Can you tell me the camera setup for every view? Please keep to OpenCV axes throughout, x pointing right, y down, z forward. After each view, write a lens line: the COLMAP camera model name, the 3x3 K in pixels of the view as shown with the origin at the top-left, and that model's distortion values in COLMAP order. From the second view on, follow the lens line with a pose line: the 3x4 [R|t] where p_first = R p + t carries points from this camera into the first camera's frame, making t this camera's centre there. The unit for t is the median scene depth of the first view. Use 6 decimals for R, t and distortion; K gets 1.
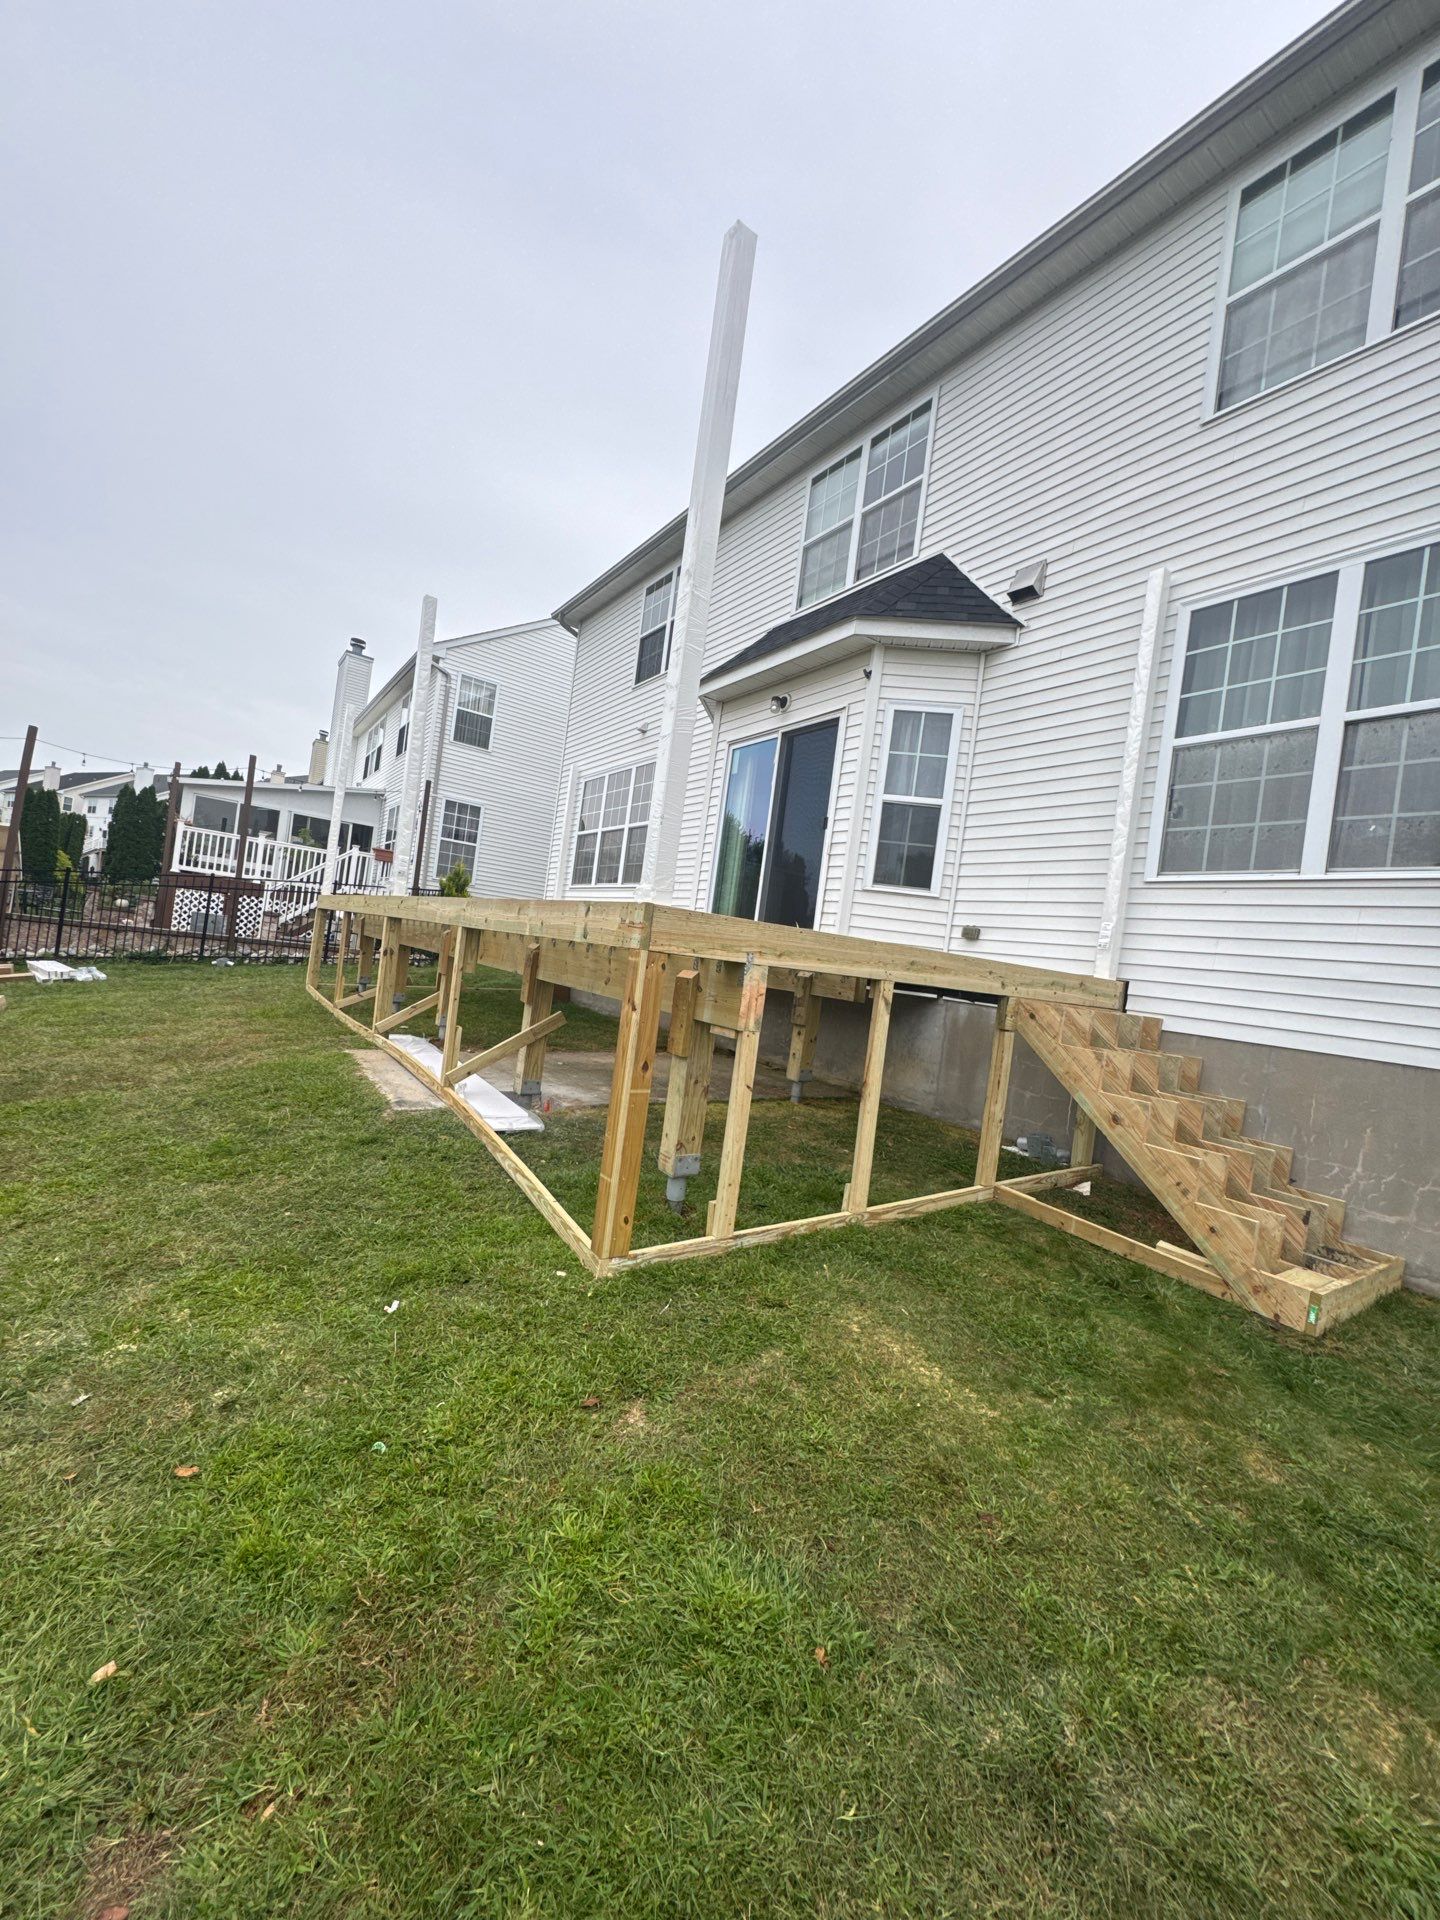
lens RADIAL K [[767.6, 0, 721.7], [0, 767.6, 960.7], [0, 0, 1]] dist [-0.000326, 0.000131]
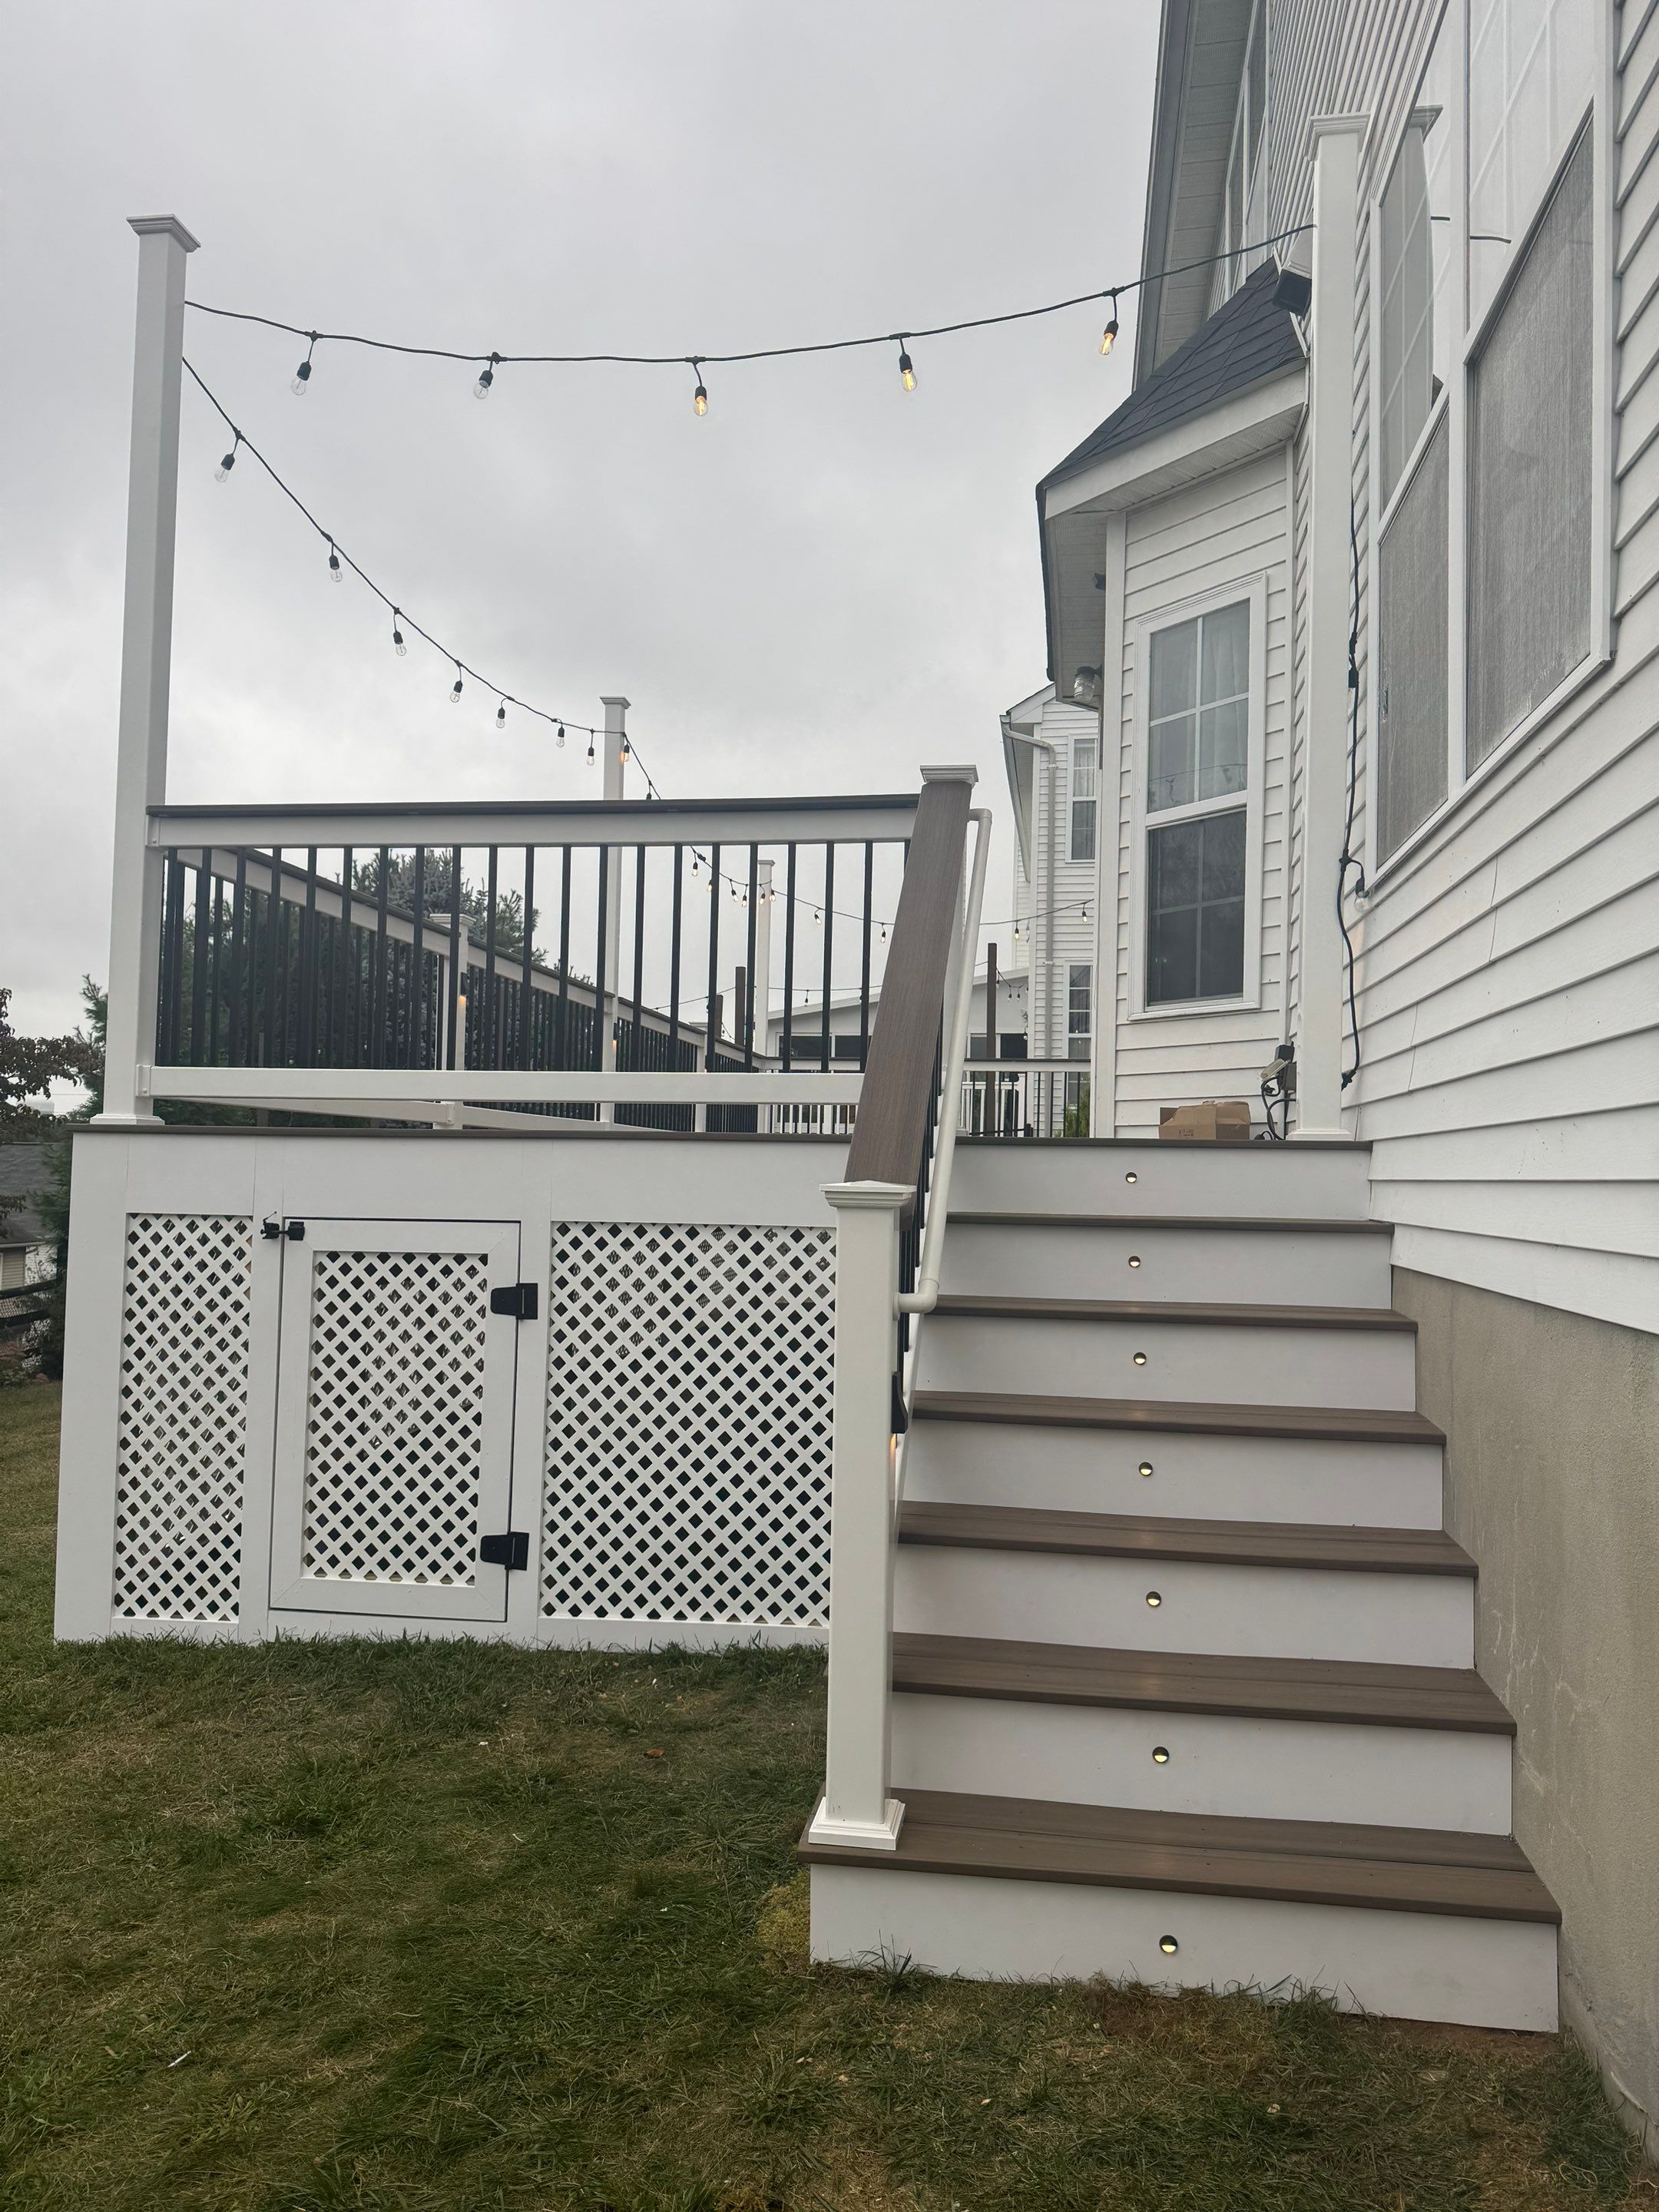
lens RADIAL K [[1548.3, 0, 842.0], [0, 1548.3, 1133.0], [0, 0, 1]] dist [0.111128, -0.211426]
pose [[0.719082, -0.131480, -0.682374, 0.704080], [0.072164, 0.990758, -0.114854, 0.074061], [0.691168, 0.033347, 0.721924, 0.183386]]
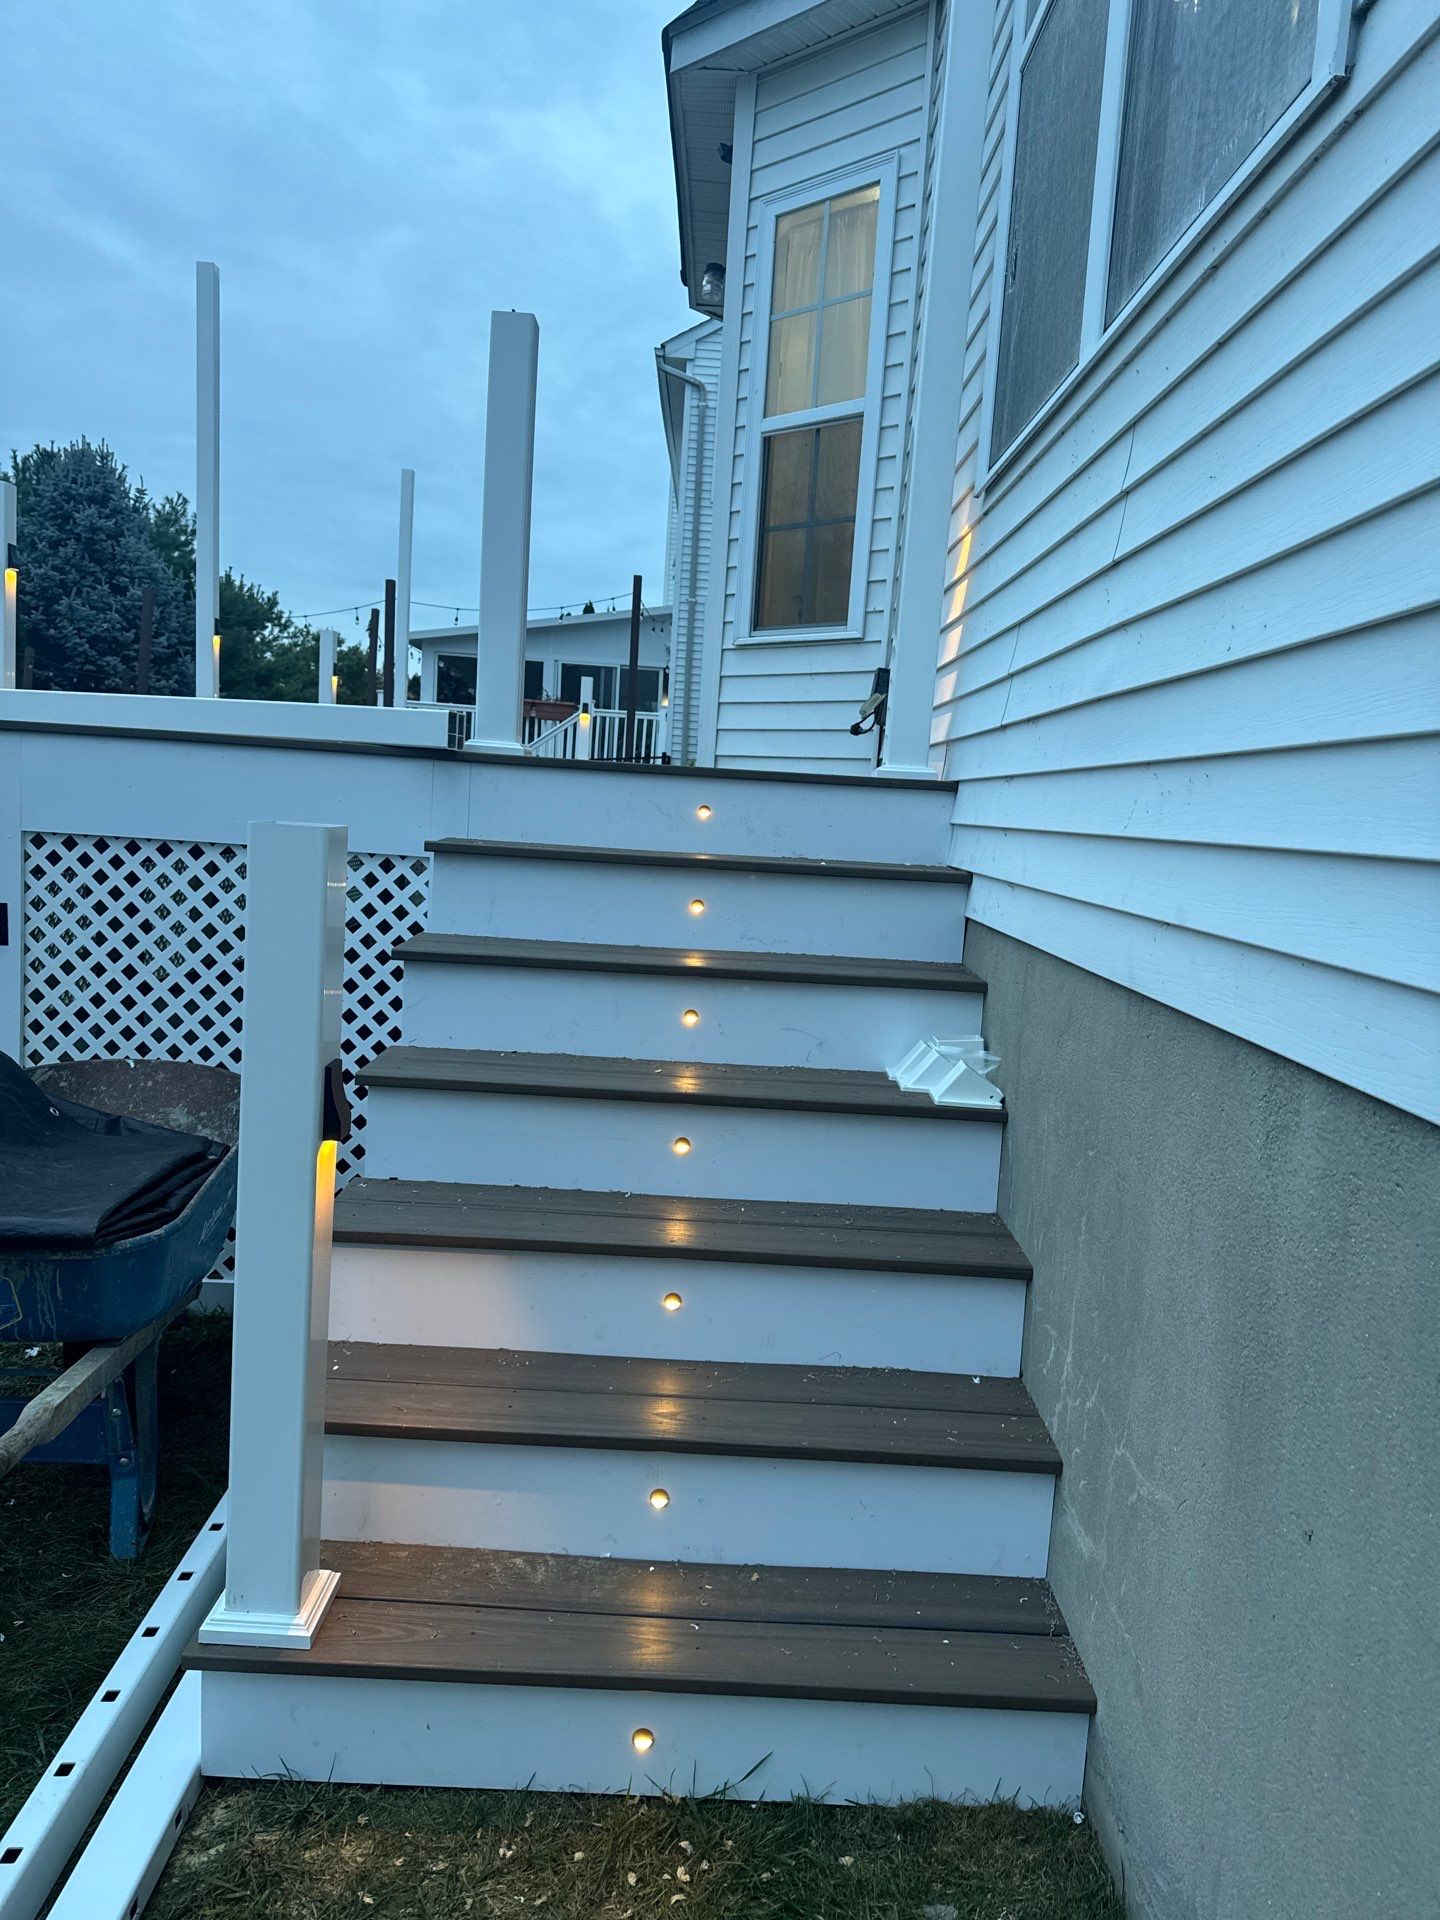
lens RADIAL K [[1351.2, 0, 709.7], [0, 1351.2, 961.1], [0, 0, 1]] dist [0.095849, -0.141623]
pose [[0.812400, -0.007533, -0.583051, 0.642974], [0.038444, 0.998433, 0.040666, 0.061967], [0.581831, -0.055452, 0.811417, 0.324329]]
